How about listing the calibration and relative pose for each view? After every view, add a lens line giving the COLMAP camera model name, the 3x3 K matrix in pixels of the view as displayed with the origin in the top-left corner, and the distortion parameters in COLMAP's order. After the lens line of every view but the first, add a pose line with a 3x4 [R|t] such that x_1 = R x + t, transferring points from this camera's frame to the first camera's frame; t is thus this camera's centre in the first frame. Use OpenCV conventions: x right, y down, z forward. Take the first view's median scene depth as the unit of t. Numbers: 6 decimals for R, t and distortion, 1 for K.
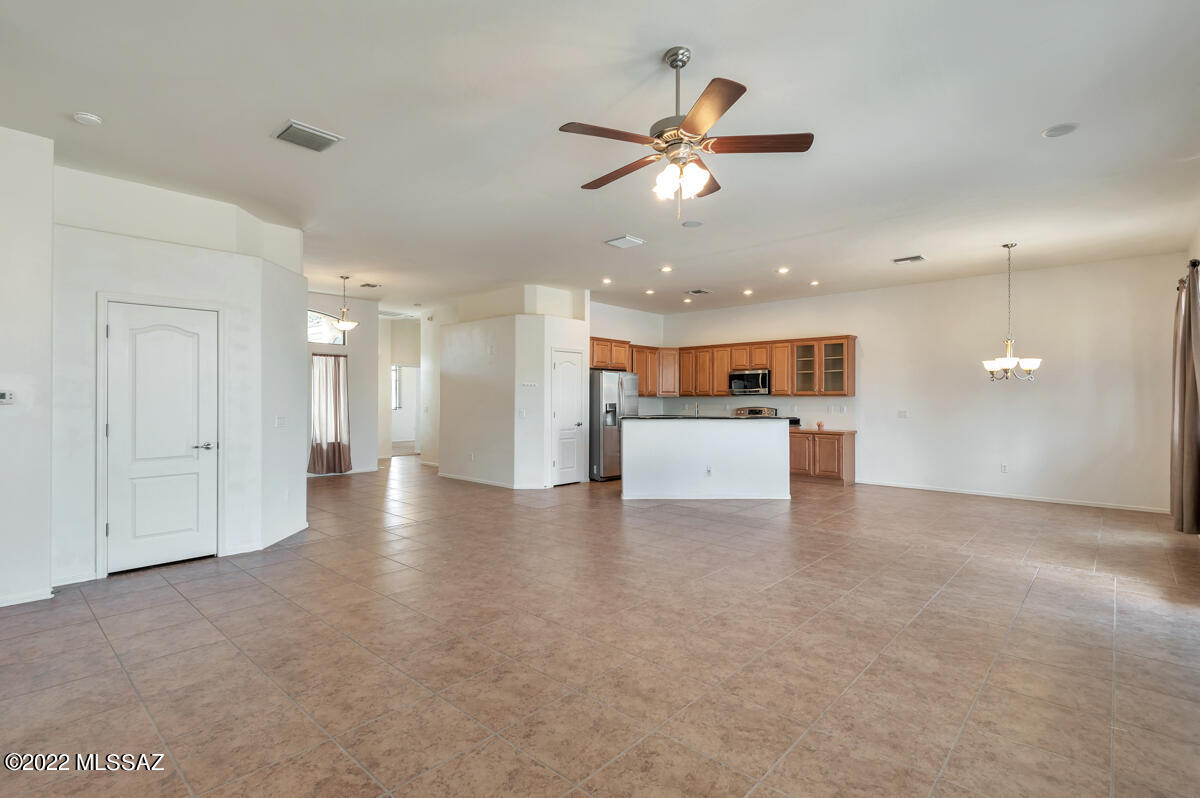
lens RADIAL K [[575.0, 0, 572.9], [0, 575.0, 404.7], [0, 0, 1]] dist [0.018787, -0.001526]
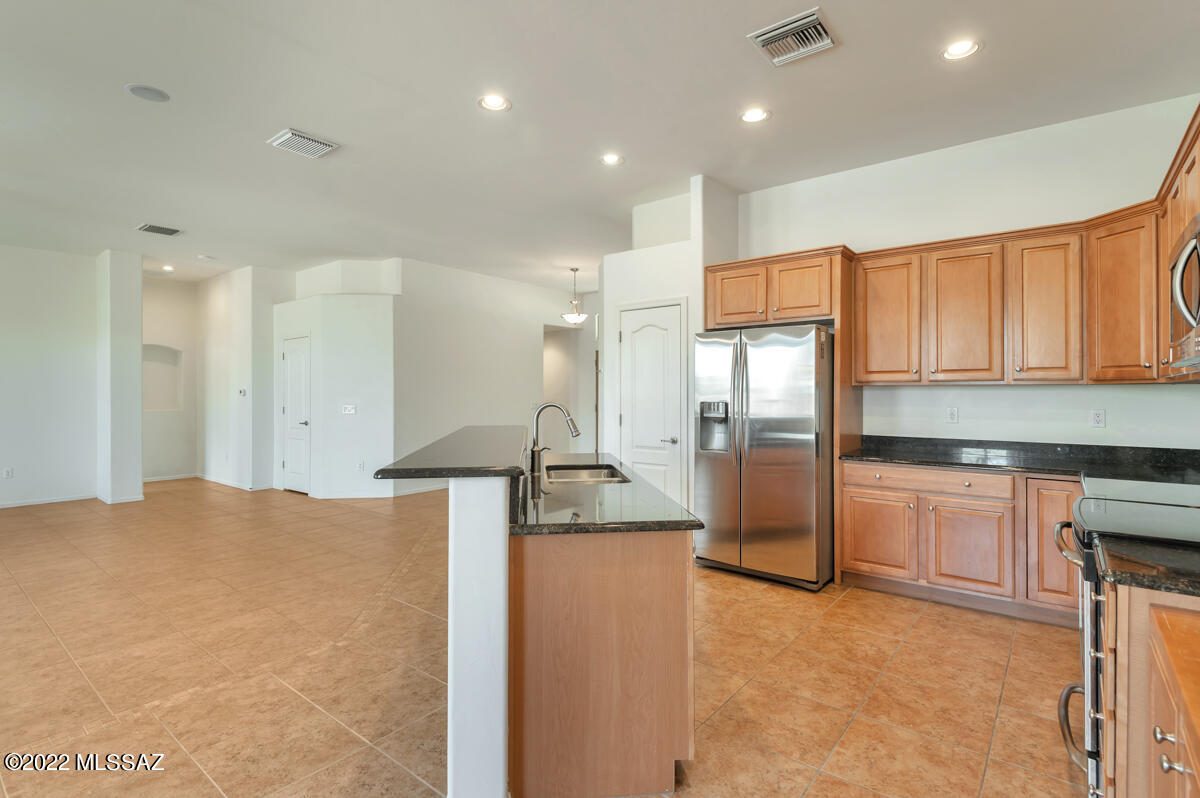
lens RADIAL K [[567.5, 0, 593.2], [0, 567.5, 392.4], [0, 0, 1]] dist [0.016879, -0.000675]
pose [[0.082382, -0.005386, -0.996586, 0.523751], [-0.013003, 0.999894, -0.006479, -0.006129], [0.996516, 0.013493, 0.082303, 0.890943]]
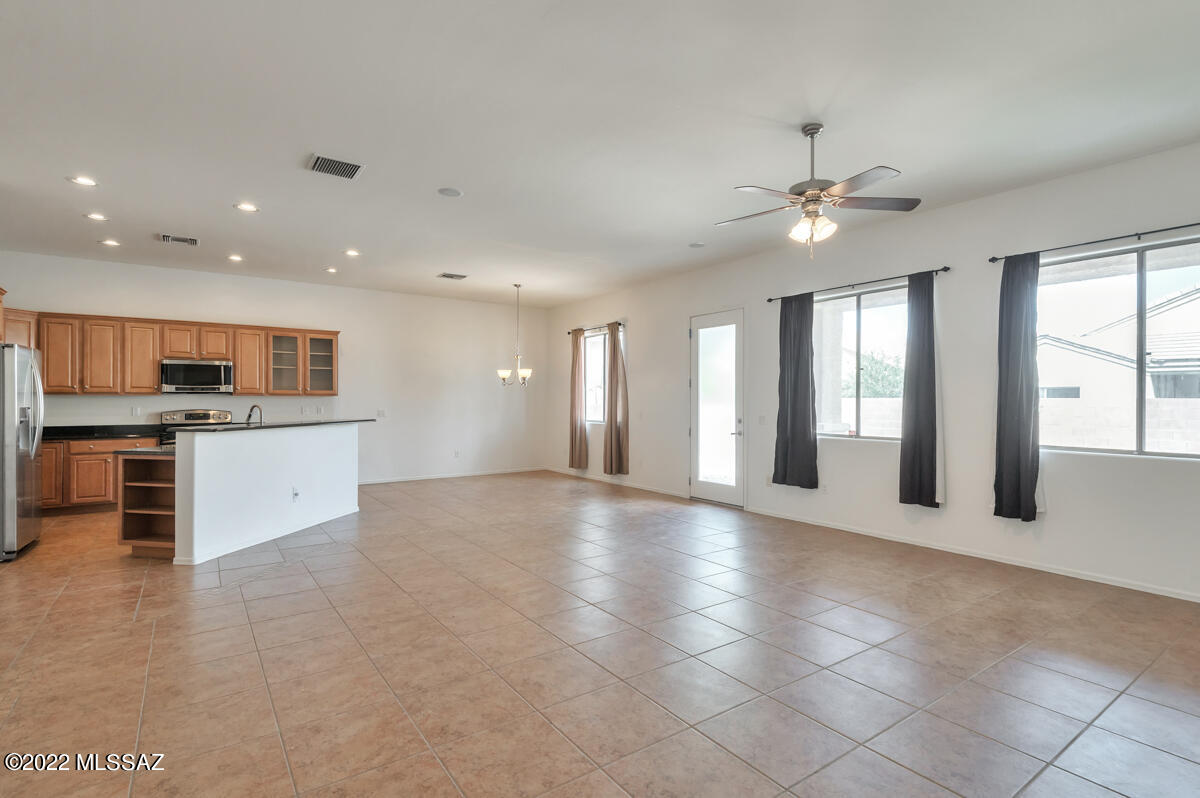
lens RADIAL K [[575.0, 0, 606.3], [0, 575.0, 404.2], [0, 0, 1]] dist [0.018787, -0.001526]
pose [[0.178060, -0.007862, 0.983988, -0.371264], [0.010107, 0.999930, 0.006161, -0.002881], [-0.983968, 0.008848, 0.178127, 0.394816]]
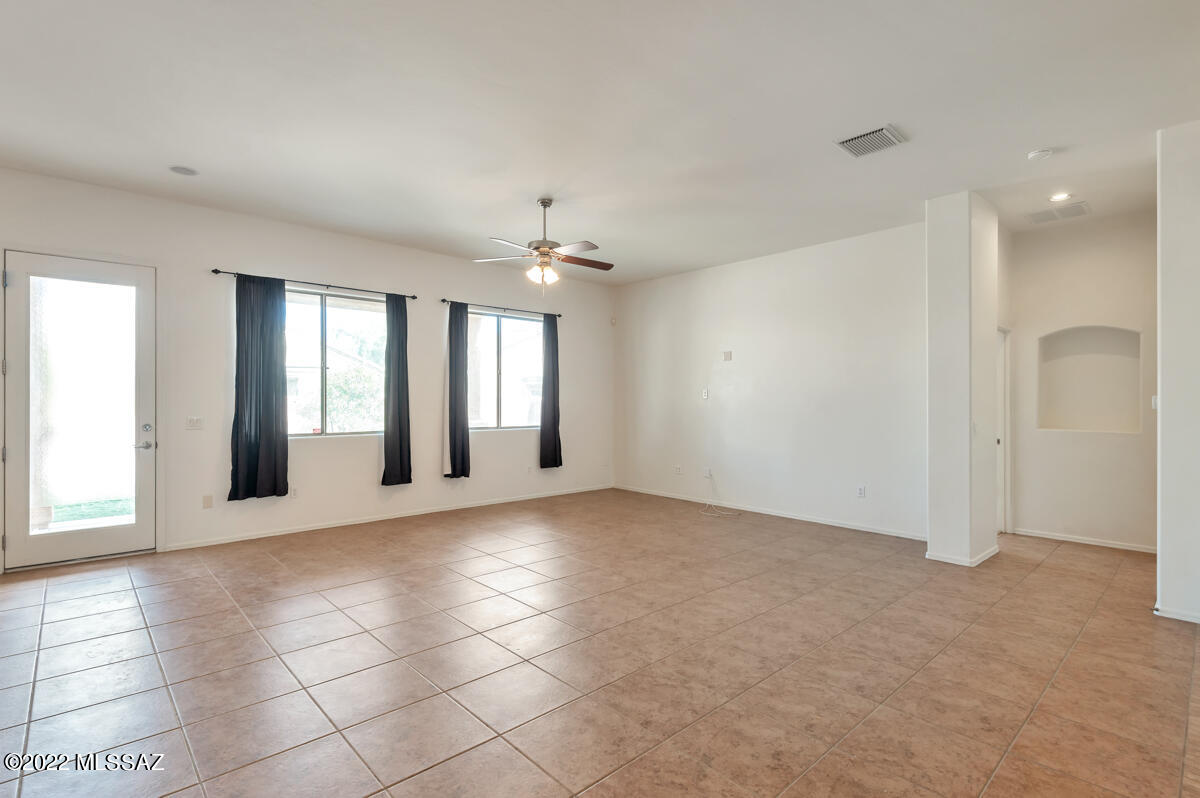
lens RADIAL K [[575.0, 0, 575.3], [0, 575.0, 400.4], [0, 0, 1]] dist [0.018787, -0.001526]
pose [[-0.996833, -0.006900, 0.079227, -0.015463], [-0.005857, 0.999893, 0.013390, -0.008816], [-0.079311, 0.012884, -0.996767, 0.879401]]
